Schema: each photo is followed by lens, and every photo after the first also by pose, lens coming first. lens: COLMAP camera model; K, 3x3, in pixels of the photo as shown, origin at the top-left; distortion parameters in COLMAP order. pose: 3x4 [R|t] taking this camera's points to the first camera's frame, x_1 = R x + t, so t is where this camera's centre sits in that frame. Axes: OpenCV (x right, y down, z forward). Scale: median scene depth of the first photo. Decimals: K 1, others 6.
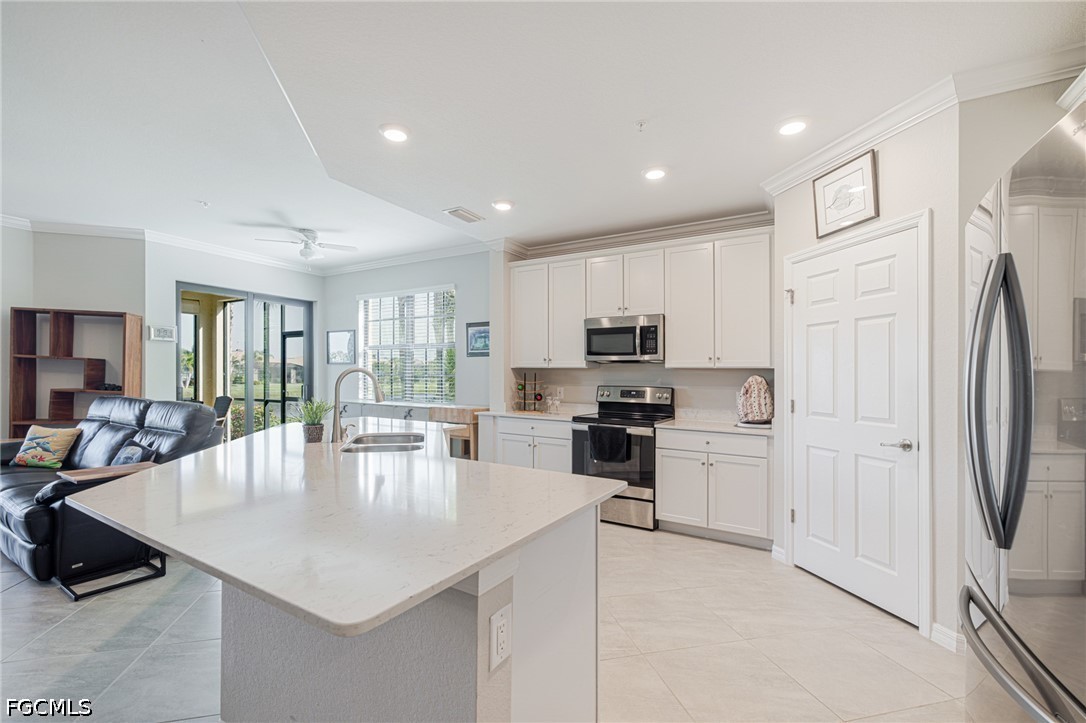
lens RADIAL K [[462.9, 0, 545.3], [0, 462.9, 384.1], [0, 0, 1]] dist [0.002197, 0.000703]
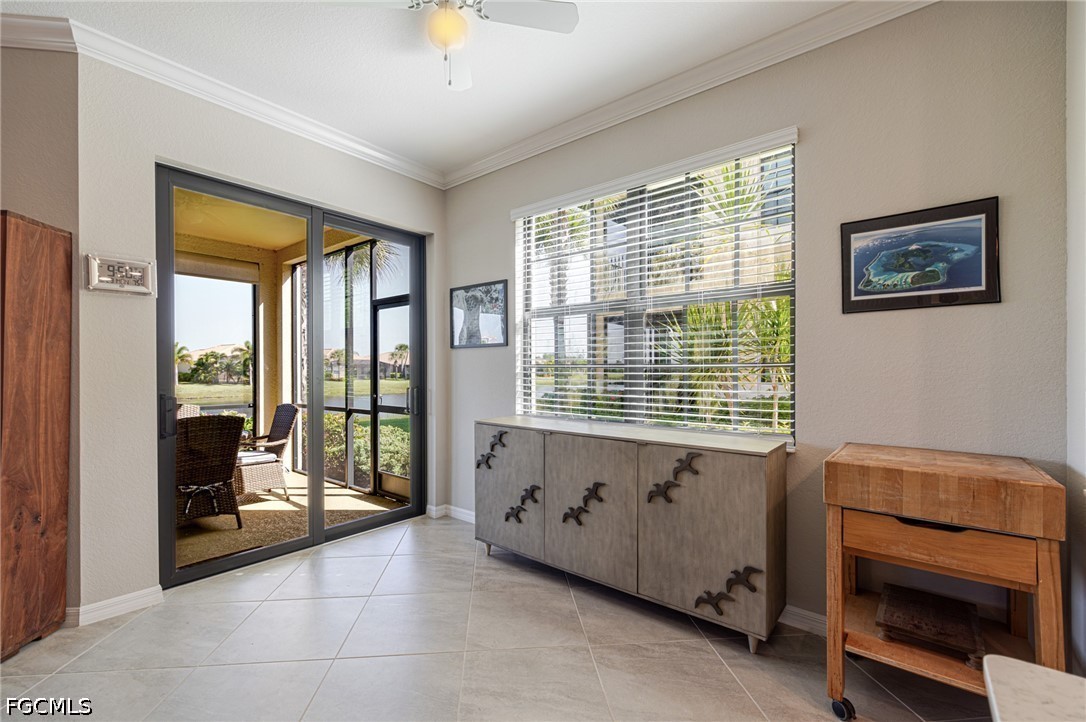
lens RADIAL K [[462.9, 0, 550.9], [0, 462.9, 369.5], [0, 0, 1]] dist [0.002197, 0.000703]
pose [[0.990477, -0.011040, -0.137237, -0.251726], [0.008463, 0.999777, -0.019346, -0.006199], [0.137420, 0.018000, 0.990349, 0.427774]]
